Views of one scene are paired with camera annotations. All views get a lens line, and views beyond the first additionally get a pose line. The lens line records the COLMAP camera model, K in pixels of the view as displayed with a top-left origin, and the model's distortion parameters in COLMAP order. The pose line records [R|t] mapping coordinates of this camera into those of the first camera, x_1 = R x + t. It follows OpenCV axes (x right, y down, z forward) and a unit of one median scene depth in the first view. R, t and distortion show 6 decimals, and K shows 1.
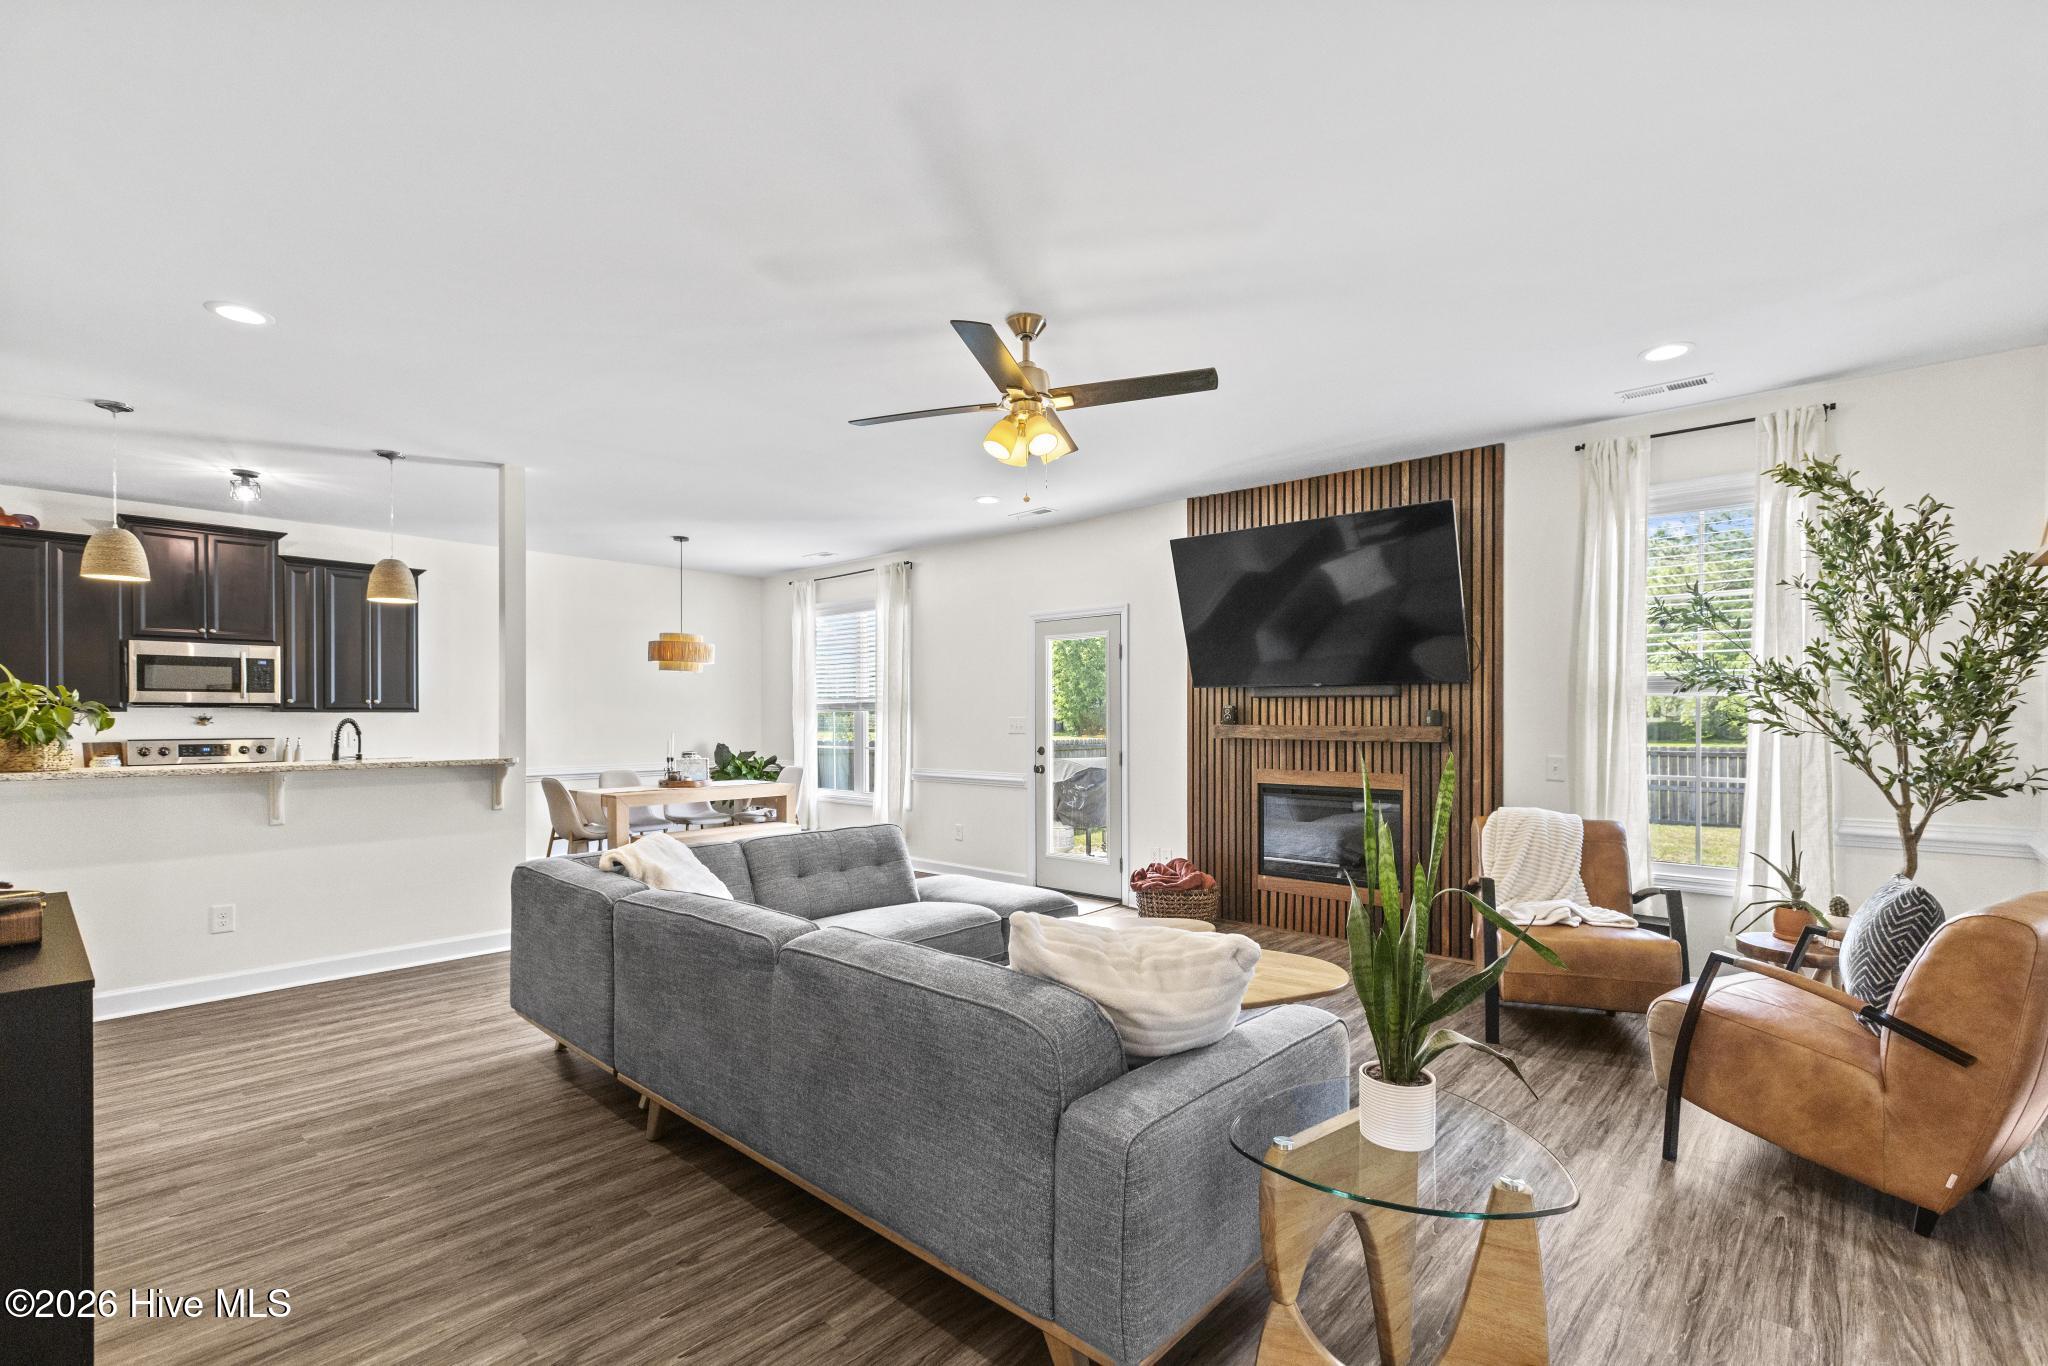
lens RADIAL K [[916.1, 0, 1029.7], [0, 916.1, 712.2], [0, 0, 1]] dist [0.001631, 0.000348]
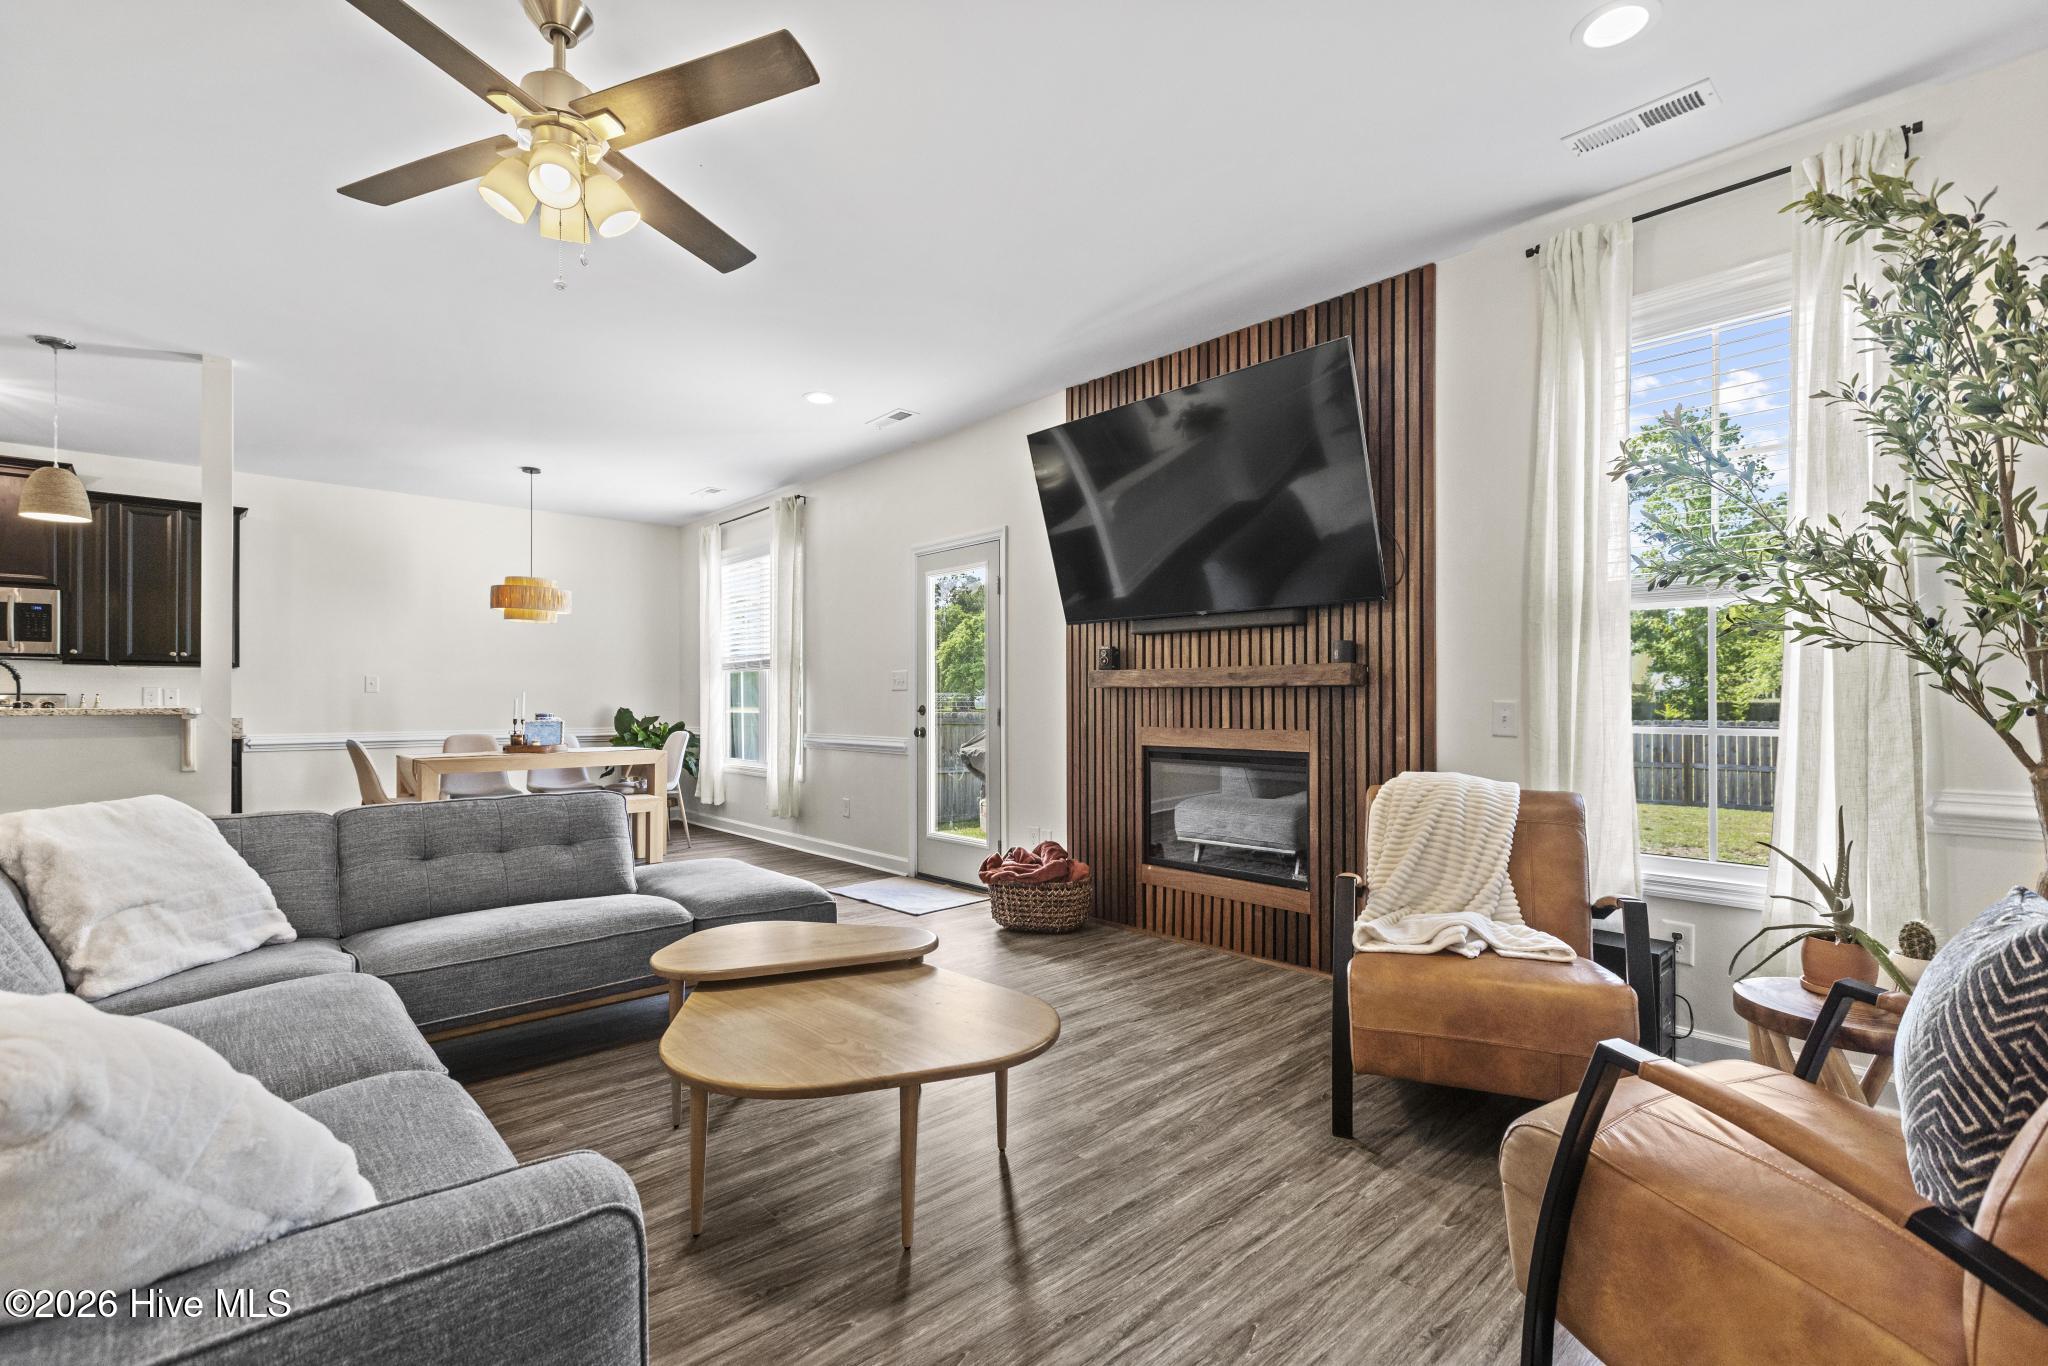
lens RADIAL K [[910.6, 0, 1029.4], [0, 910.6, 687.8], [0, 0, 1]] dist [0.000708, 0.000143]
pose [[0.995866, -0.001758, -0.090819, 0.259465], [0.001000, 0.999964, -0.008391, 0.040690], [0.090830, 0.008265, 0.995832, 0.260692]]
